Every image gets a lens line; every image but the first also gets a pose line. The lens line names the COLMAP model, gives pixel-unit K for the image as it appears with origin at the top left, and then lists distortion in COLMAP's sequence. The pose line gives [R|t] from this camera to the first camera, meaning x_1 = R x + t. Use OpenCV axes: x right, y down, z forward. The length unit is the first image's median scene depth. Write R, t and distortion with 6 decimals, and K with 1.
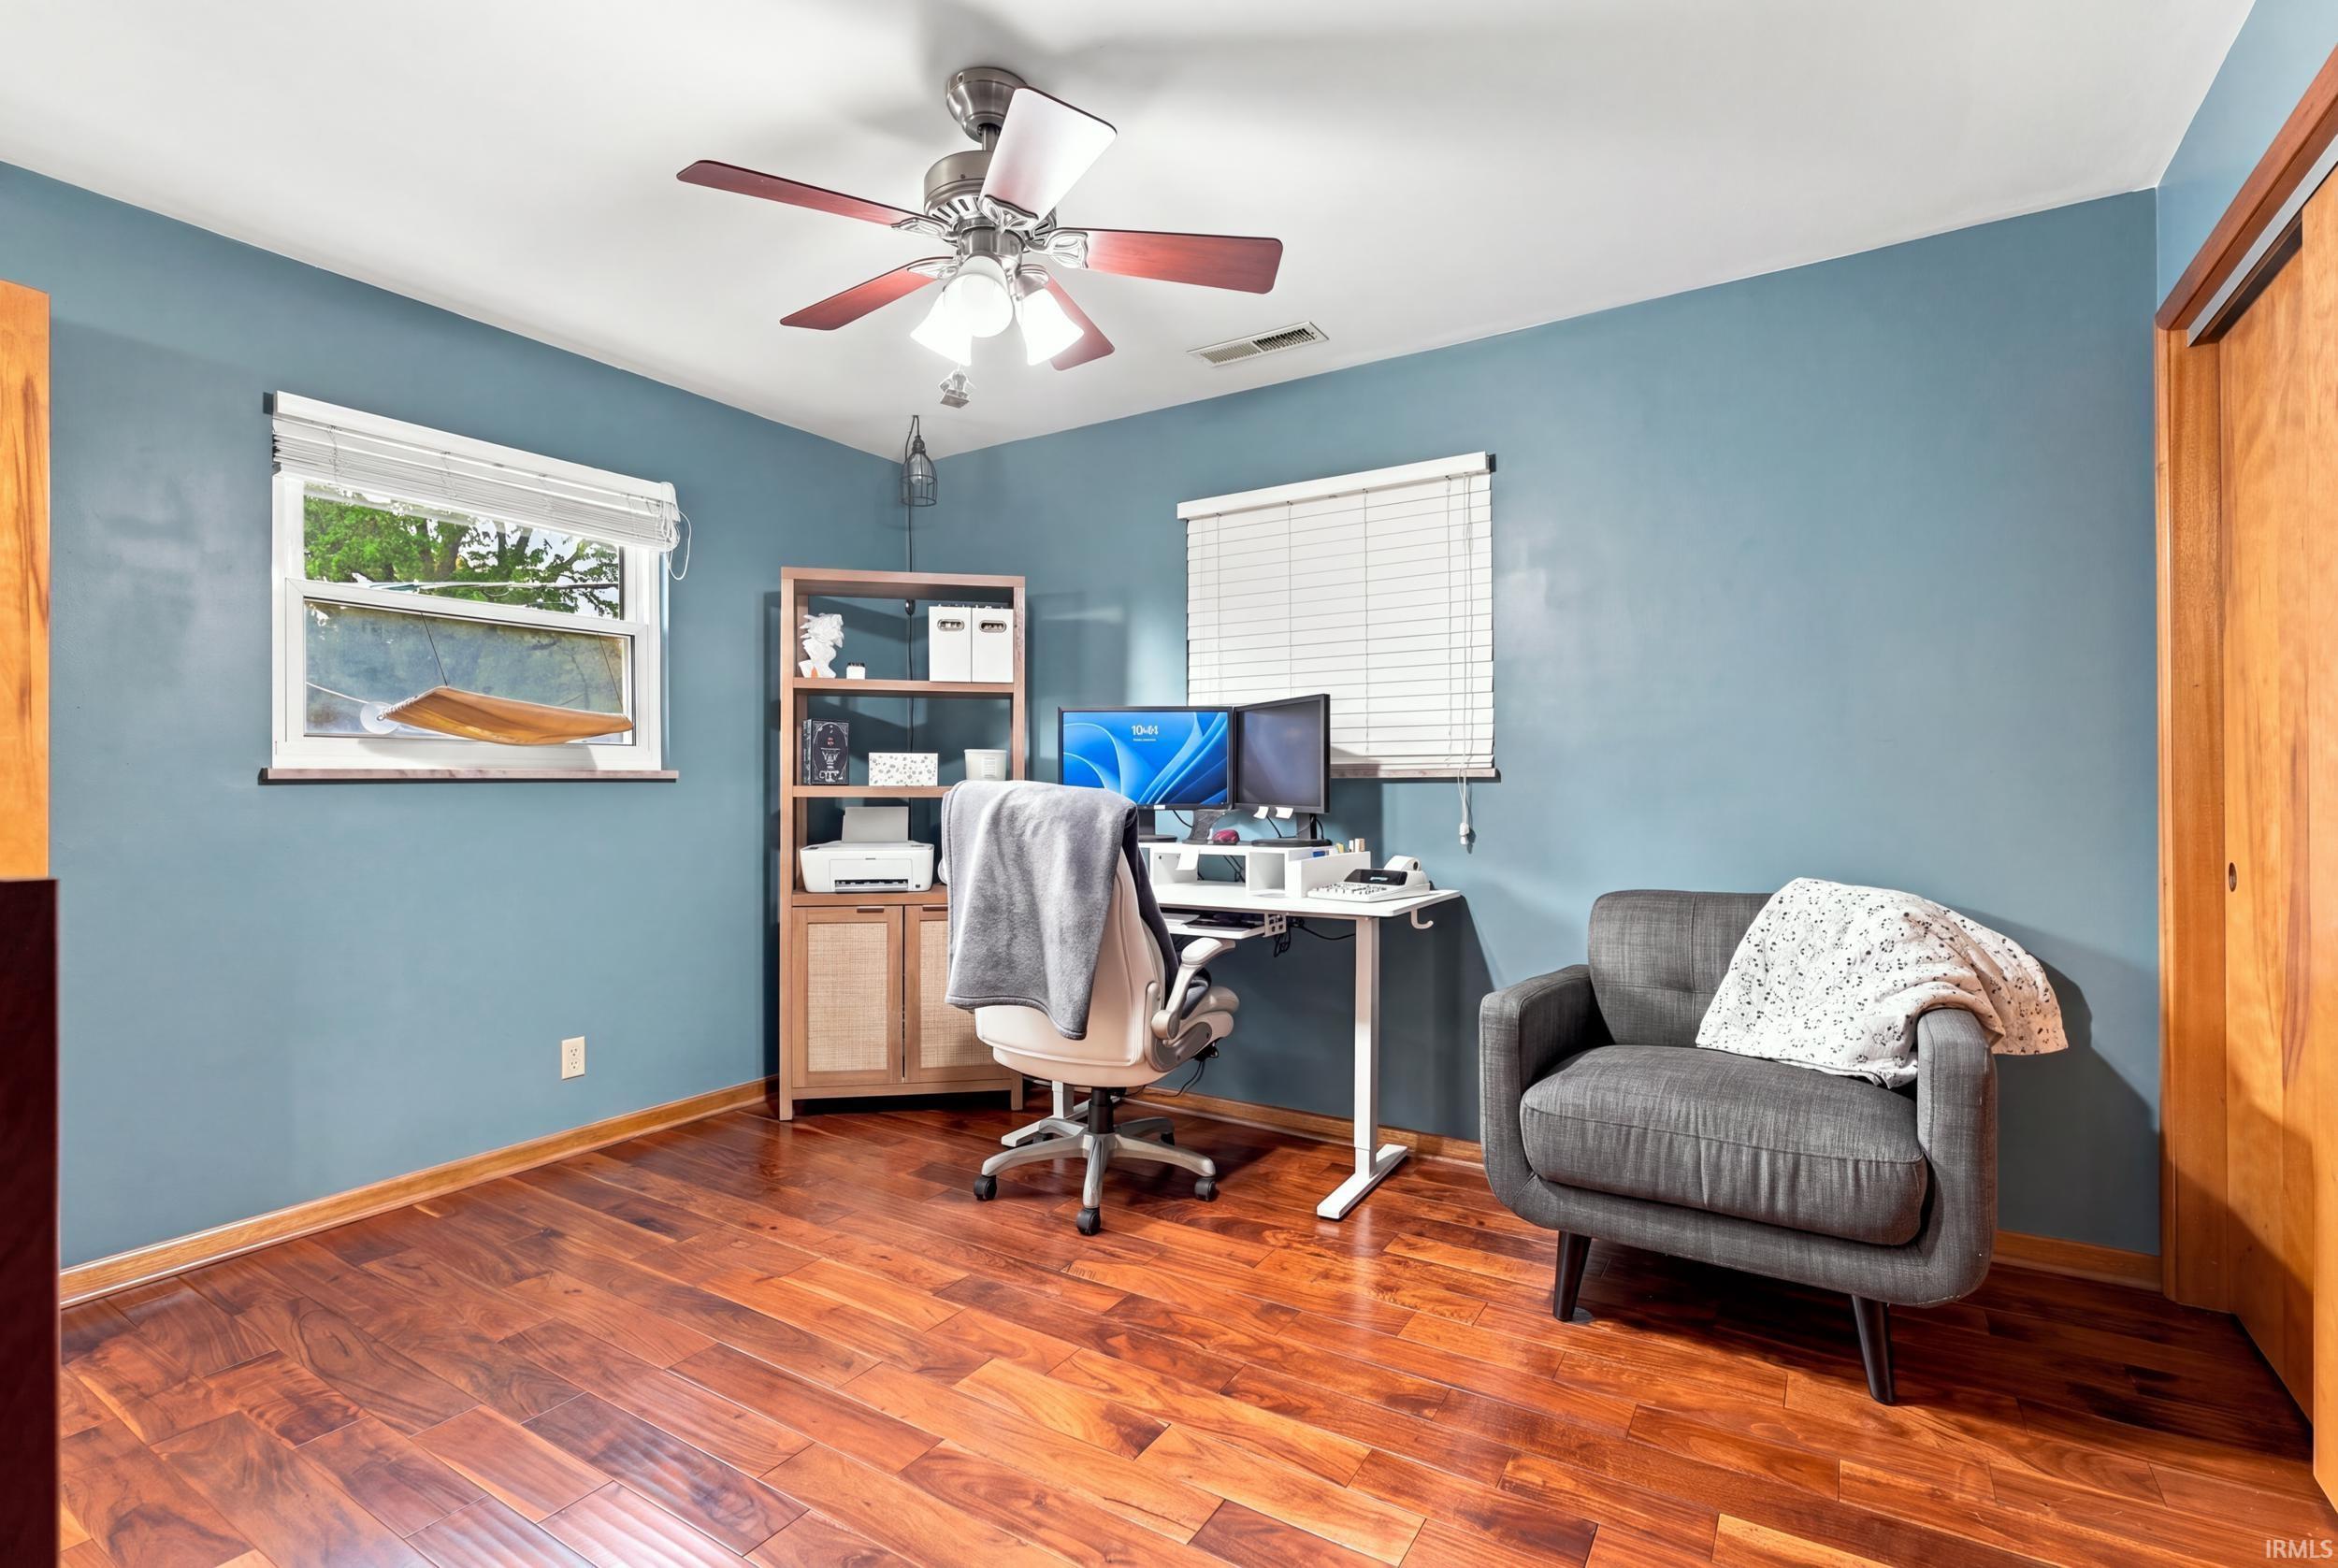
lens RADIAL K [[1089.0, 0, 1161.5], [0, 1089.0, 778.1], [0, 0, 1]] dist [-0.001581, 0.002349]
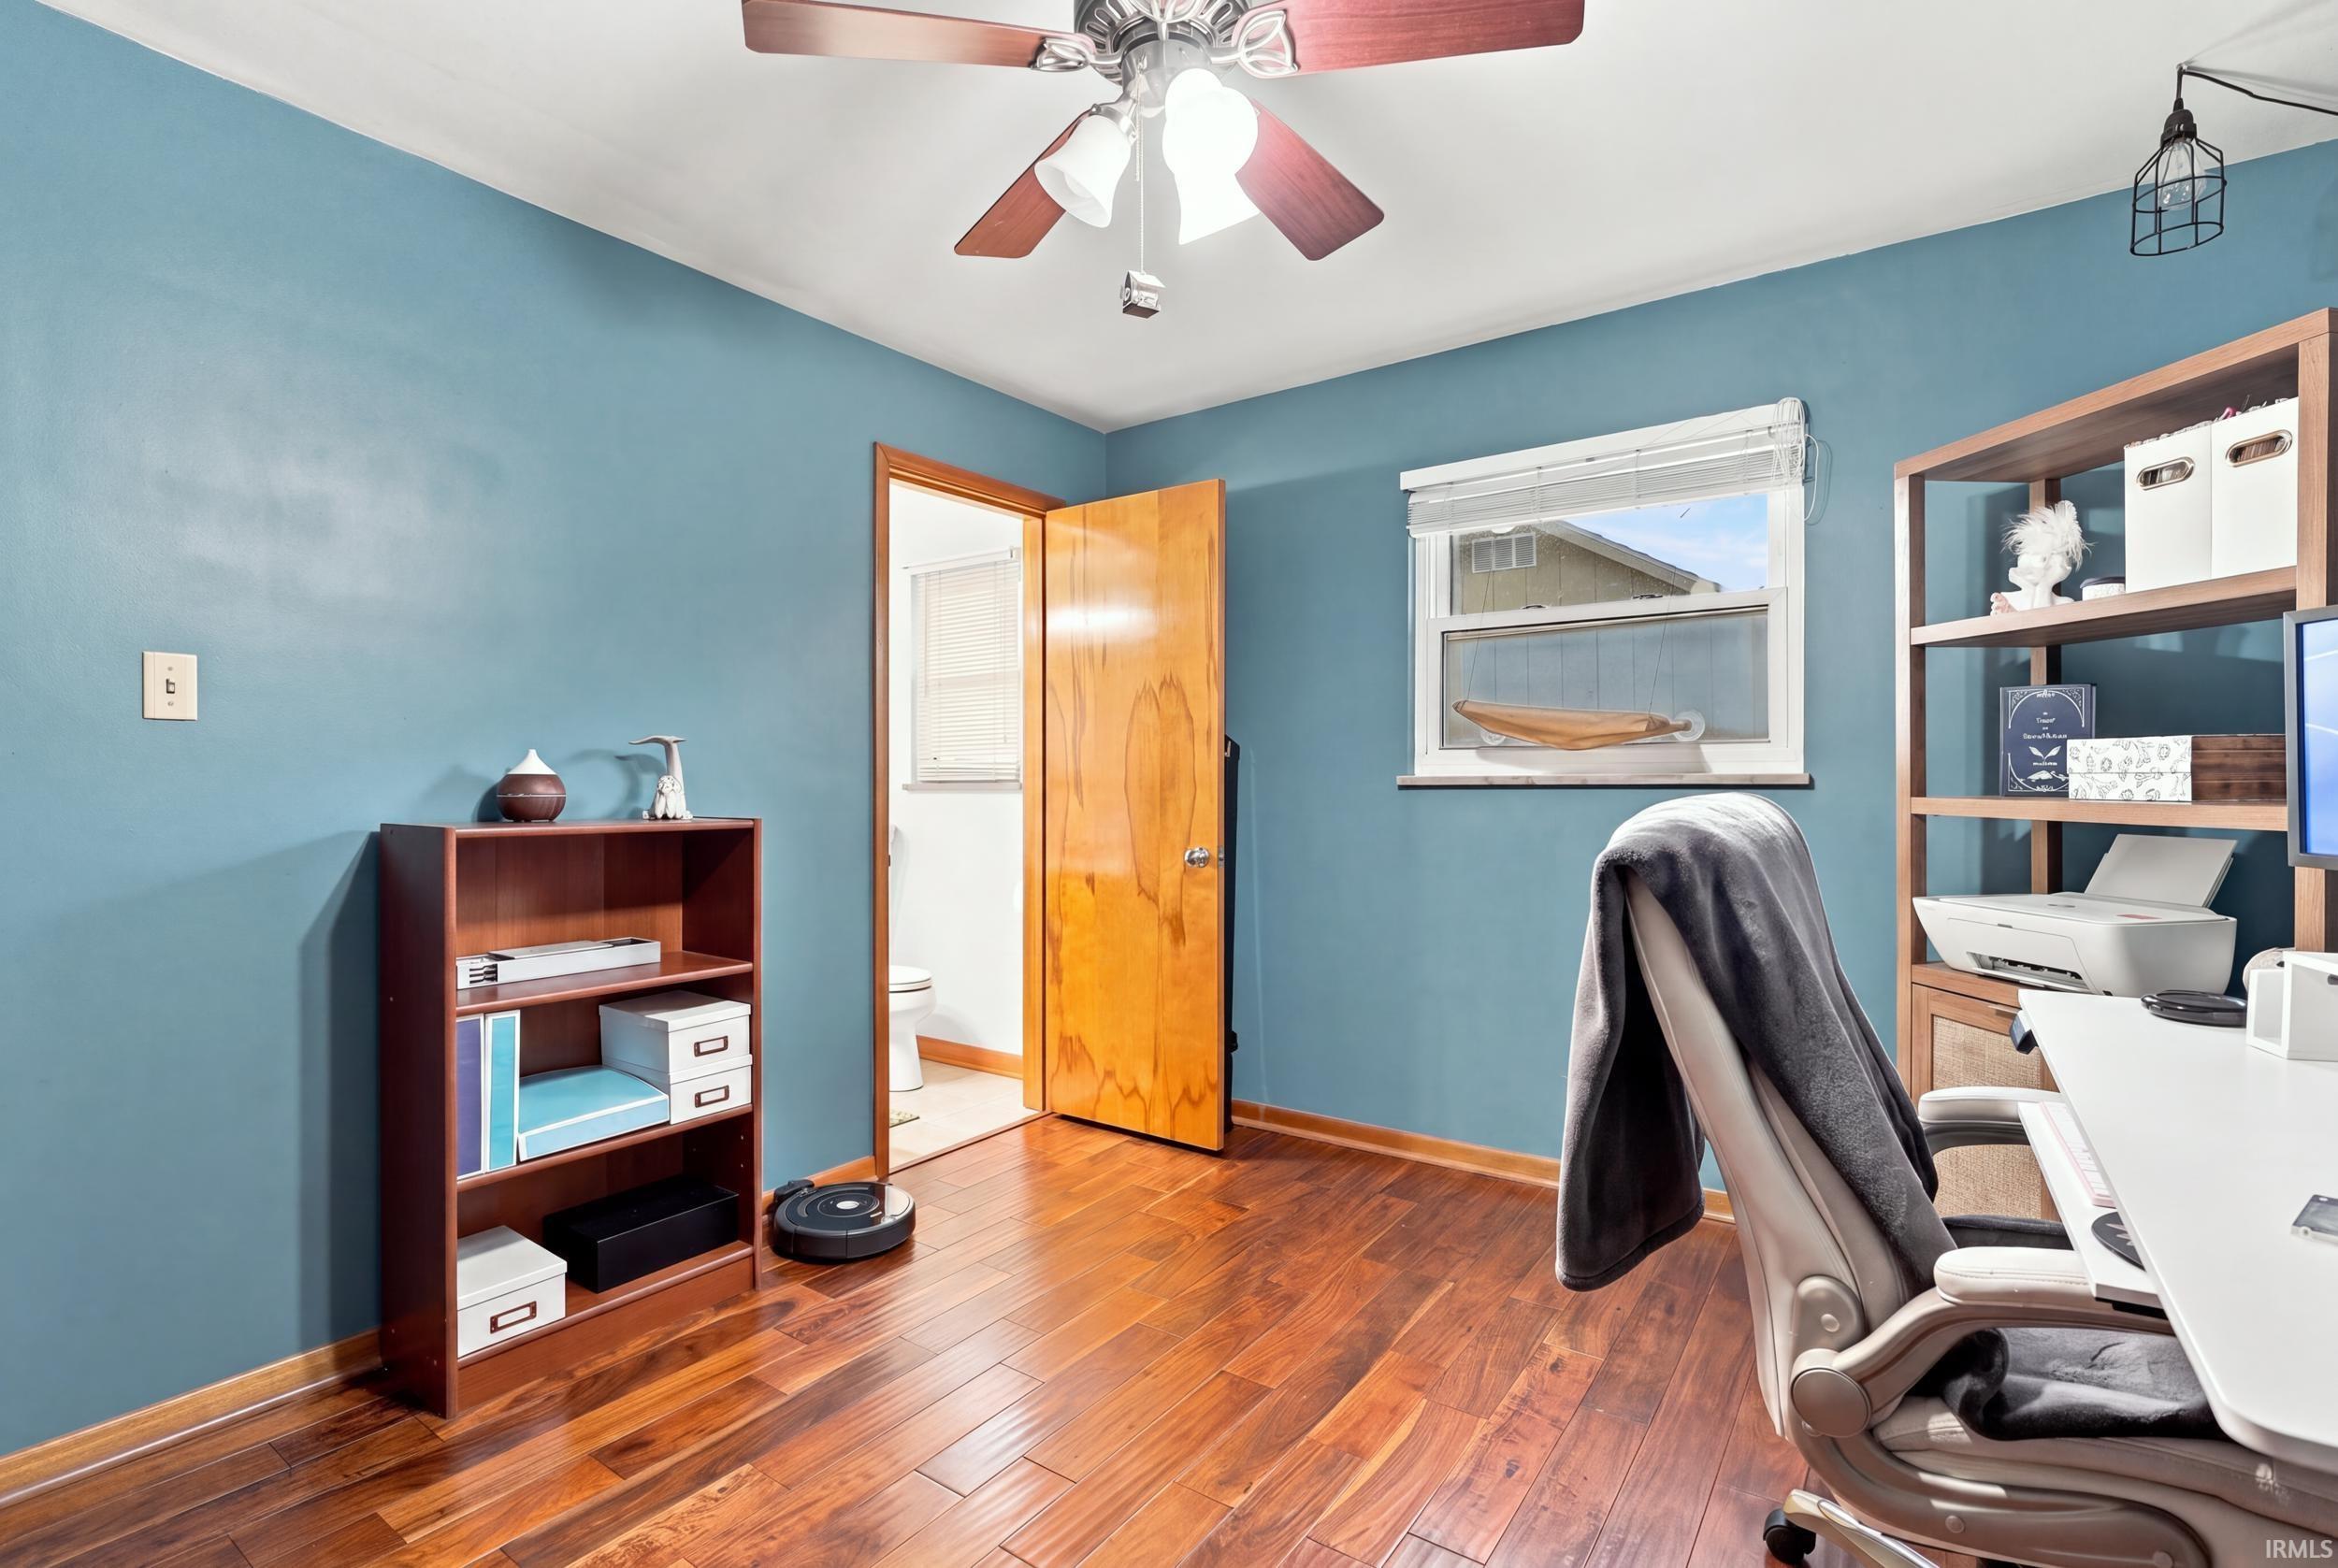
lens RADIAL K [[1089.0, 0, 1163.5], [0, 1089.0, 793.7], [0, 0, 1]] dist [-0.001581, 0.002349]
pose [[-0.052561, 0.012341, -0.998541, 0.320411], [0.004407, 0.999917, 0.012126, -0.004792], [0.998608, -0.003763, -0.052611, 0.573992]]
